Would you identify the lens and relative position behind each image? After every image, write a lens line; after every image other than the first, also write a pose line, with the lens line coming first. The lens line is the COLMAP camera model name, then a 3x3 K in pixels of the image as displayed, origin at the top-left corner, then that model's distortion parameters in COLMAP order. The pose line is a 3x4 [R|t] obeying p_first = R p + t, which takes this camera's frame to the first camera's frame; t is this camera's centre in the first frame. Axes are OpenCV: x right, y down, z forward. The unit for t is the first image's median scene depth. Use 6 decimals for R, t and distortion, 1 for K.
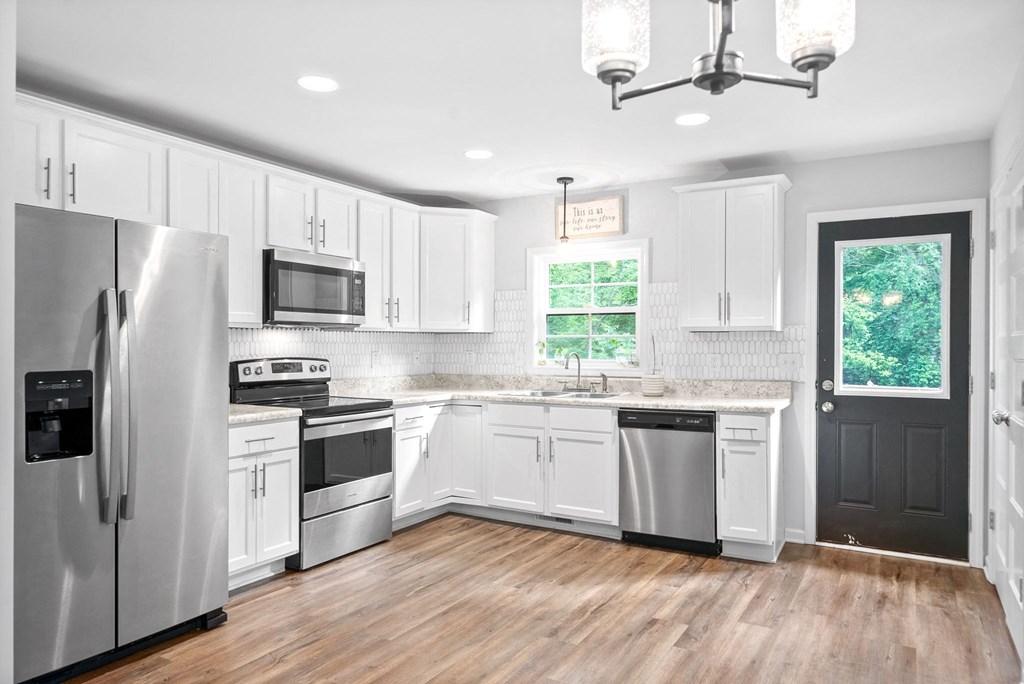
lens RADIAL K [[666.9, 0, 509.5], [0, 666.9, 350.4], [0, 0, 1]] dist [0.007666, -0.003544]
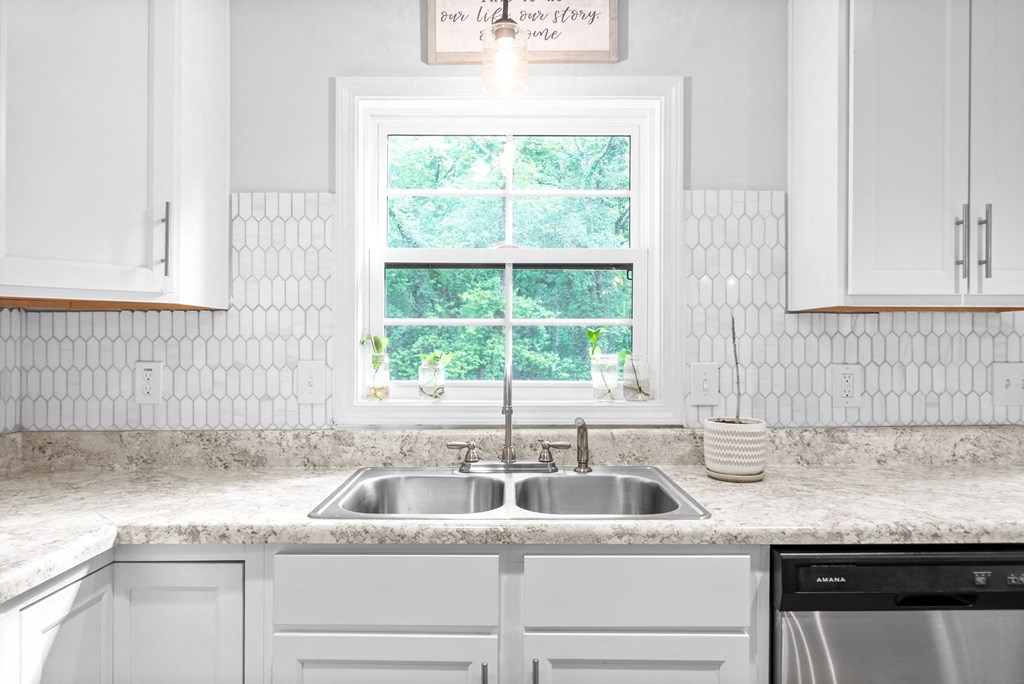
lens RADIAL K [[696.2, 0, 501.5], [0, 696.2, 342.9], [0, 0, 1]] dist [0.001220, 0.002396]
pose [[0.867481, 0.001207, 0.497469, -0.092571], [0.005170, 0.999921, -0.011442, -0.004350], [-0.497444, 0.012497, 0.867406, 0.687900]]
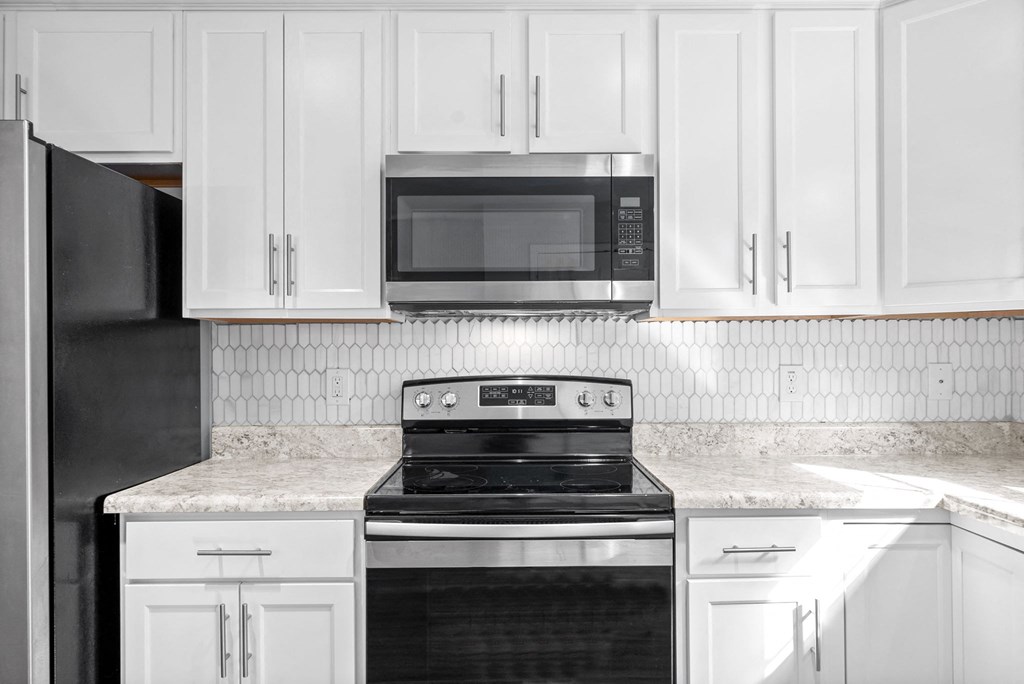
lens RADIAL K [[696.2, 0, 532.3], [0, 696.2, 331.6], [0, 0, 1]] dist [0.001220, 0.002396]
pose [[0.519508, -0.036210, -0.853698, 0.109590], [-0.000622, 0.999085, -0.042756, 0.000015], [0.854465, 0.022743, 0.519010, 0.651038]]
